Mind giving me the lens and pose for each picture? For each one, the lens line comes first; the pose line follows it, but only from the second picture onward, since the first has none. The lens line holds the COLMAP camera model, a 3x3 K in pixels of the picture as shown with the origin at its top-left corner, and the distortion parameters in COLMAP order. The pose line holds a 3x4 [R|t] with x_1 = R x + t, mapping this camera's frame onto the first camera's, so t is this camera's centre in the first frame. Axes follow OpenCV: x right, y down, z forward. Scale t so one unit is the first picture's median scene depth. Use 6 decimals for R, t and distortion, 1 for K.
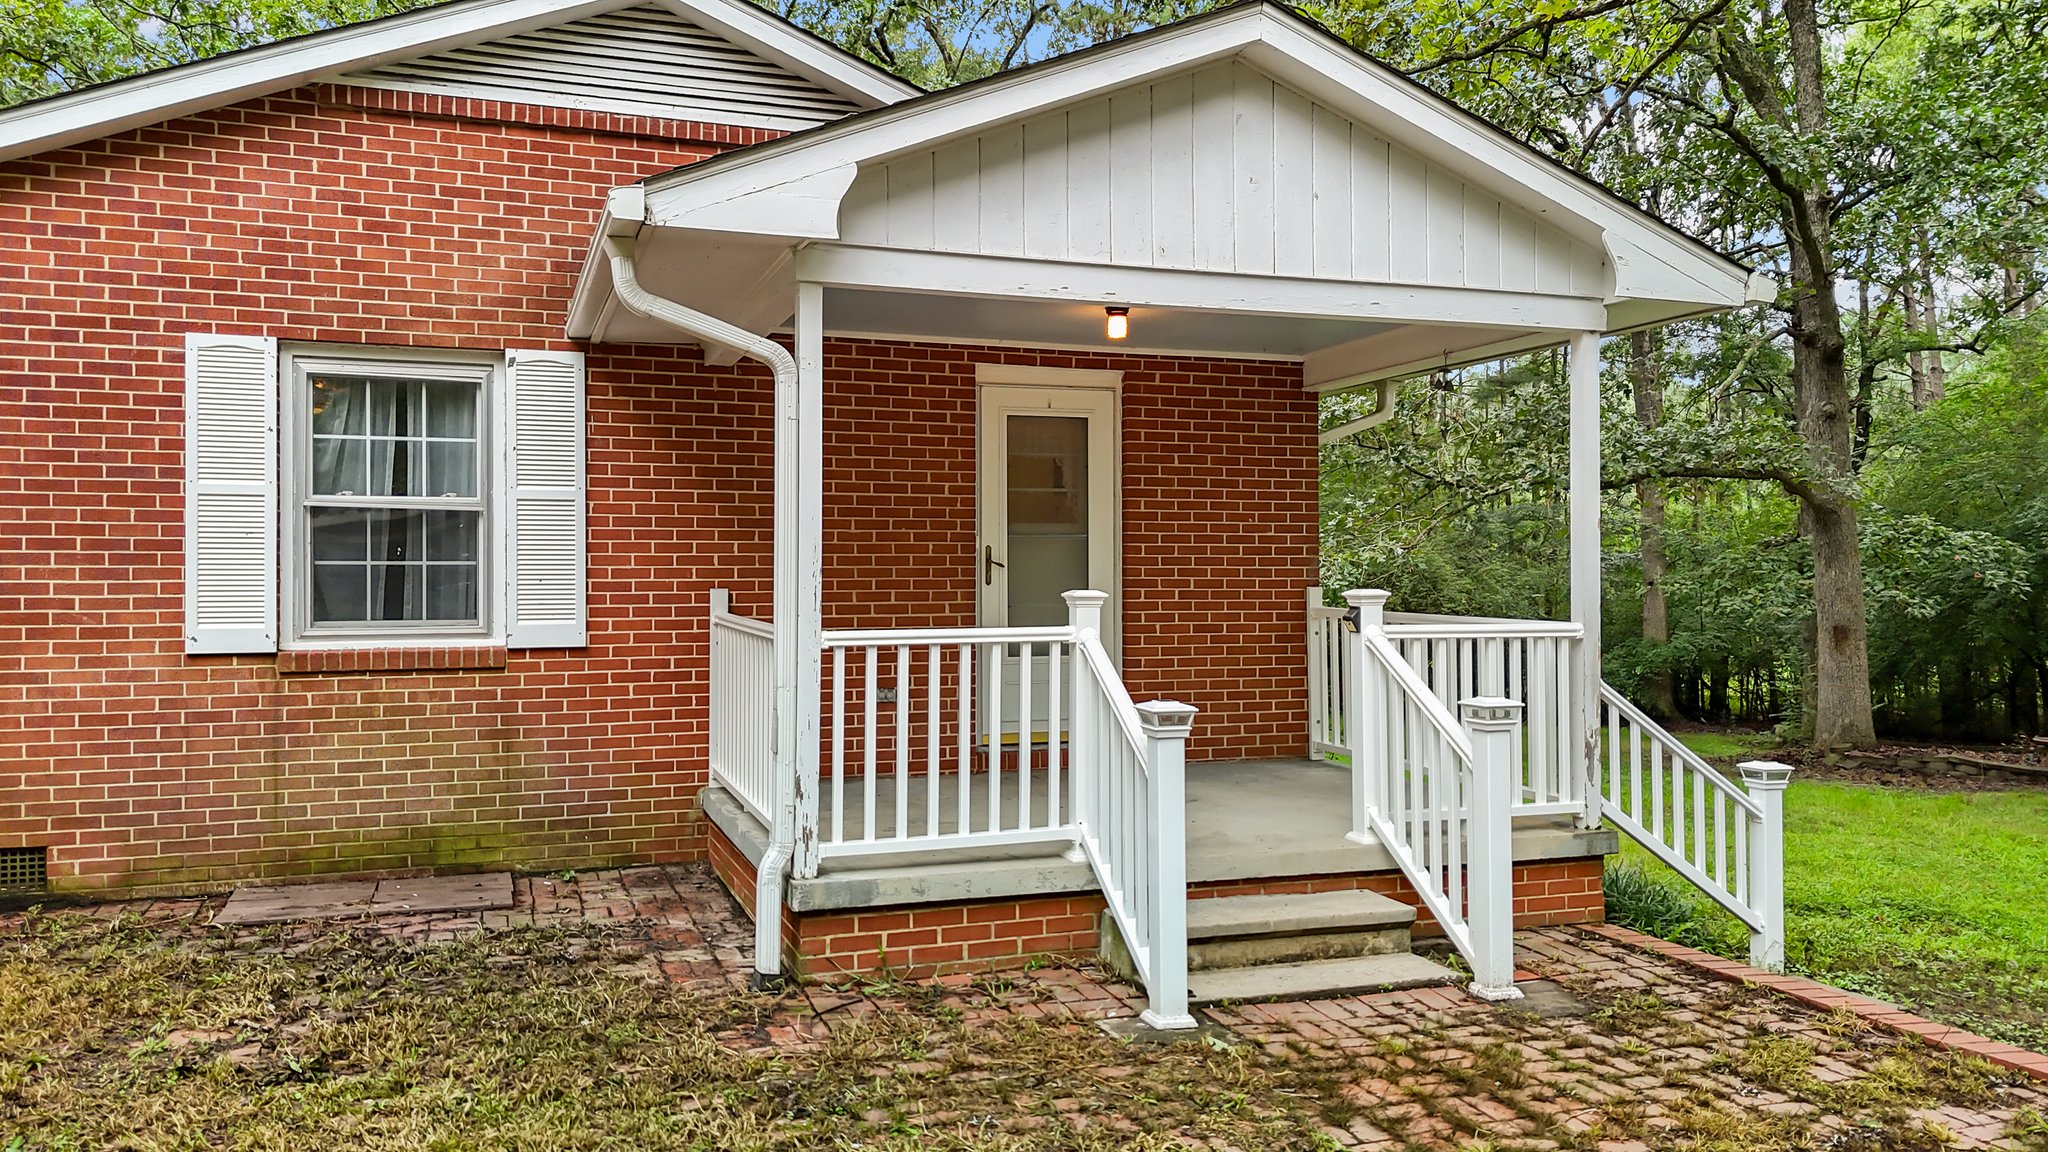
lens RADIAL K [[1483.7, 0, 1024.0], [0, 1483.7, 576.0], [0, 0, 1]] dist [0.031674, -0.035659]
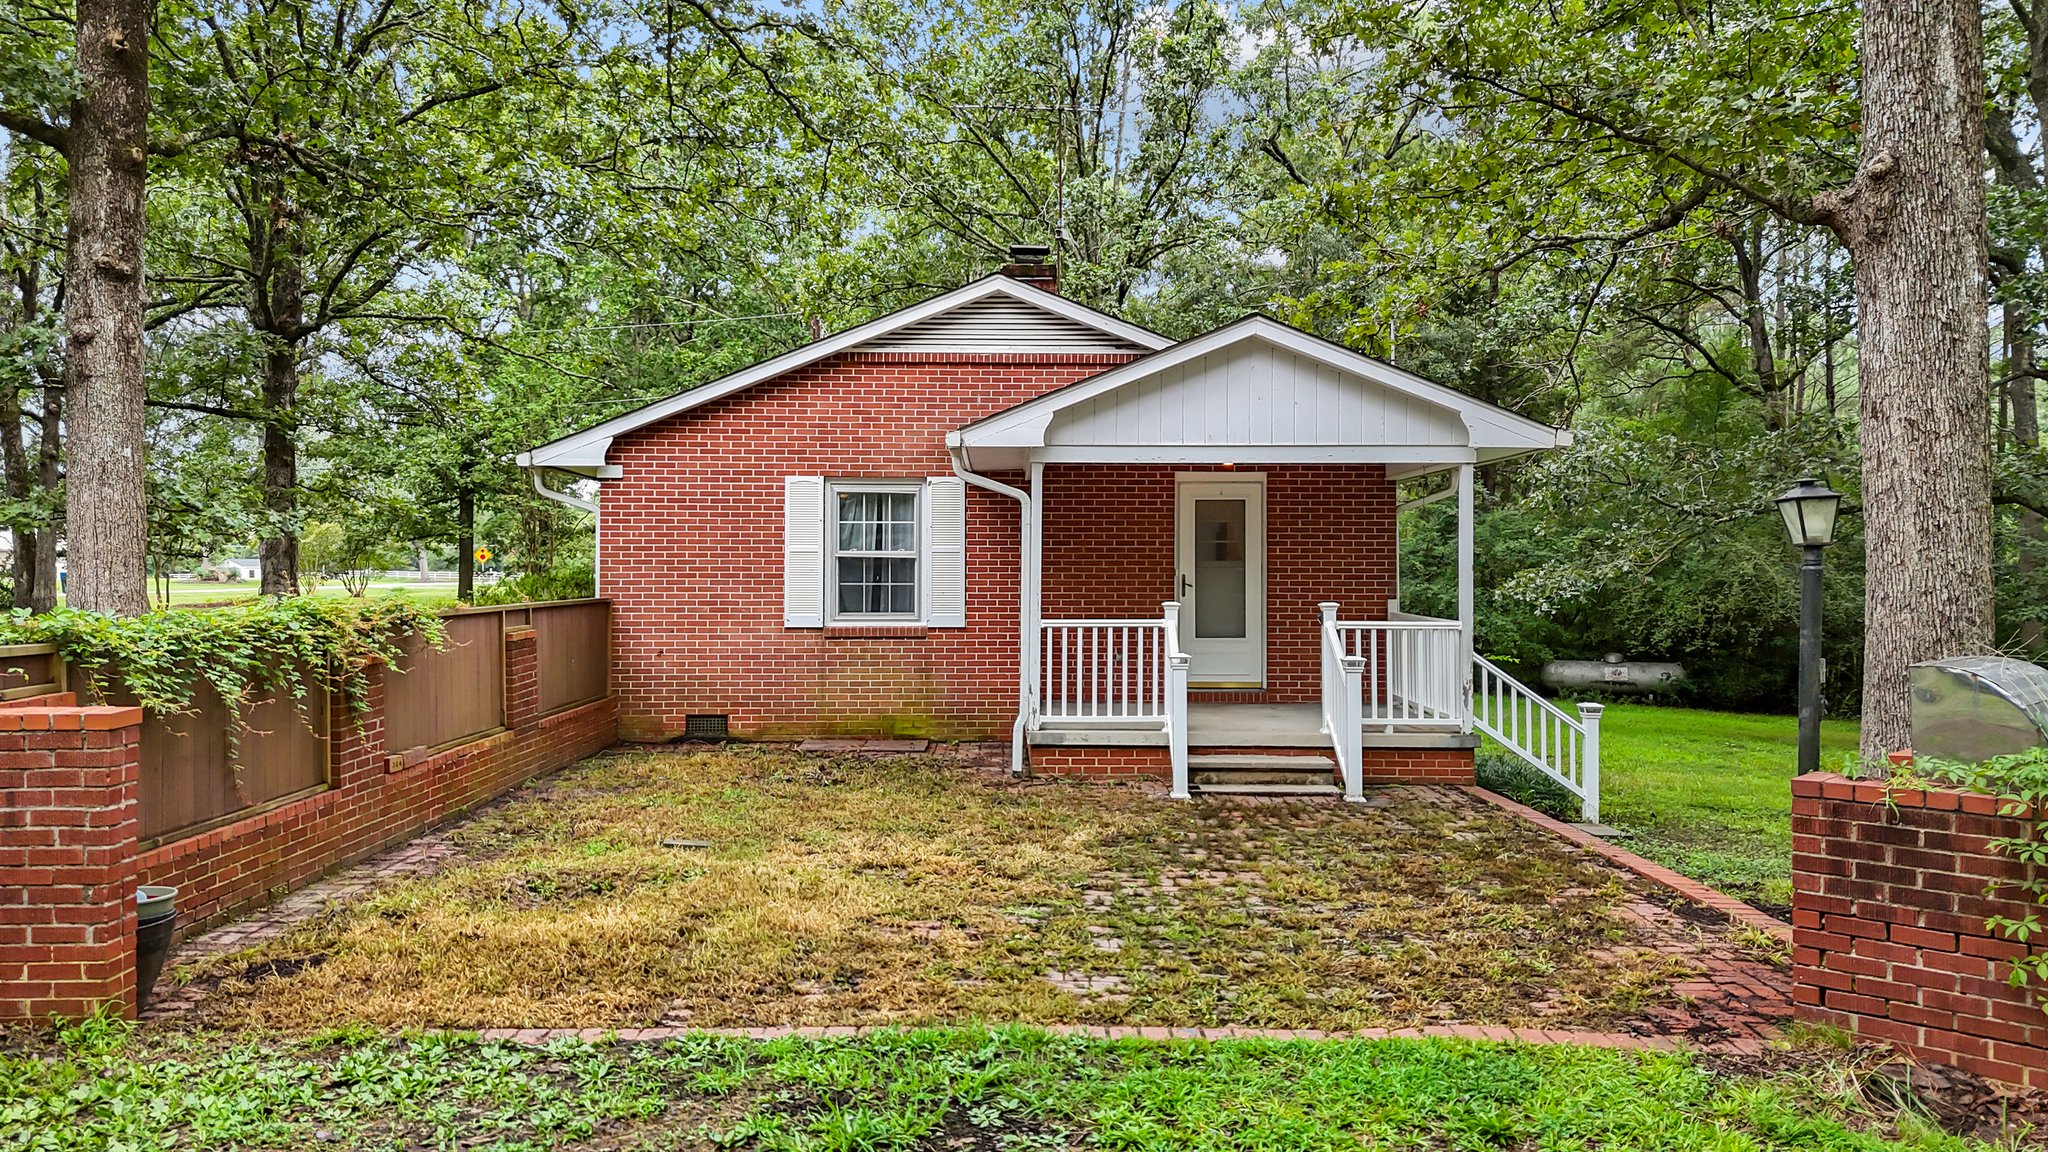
lens RADIAL K [[1460.2, 0, 1024.0], [0, 1460.2, 576.0], [0, 0, 1]] dist [0.000307, -0.003543]
pose [[0.944611, 0.003690, -0.328171, 0.432699], [-0.003219, 0.999993, 0.001979, -0.025411], [0.328176, -0.000813, 0.944616, -0.833501]]
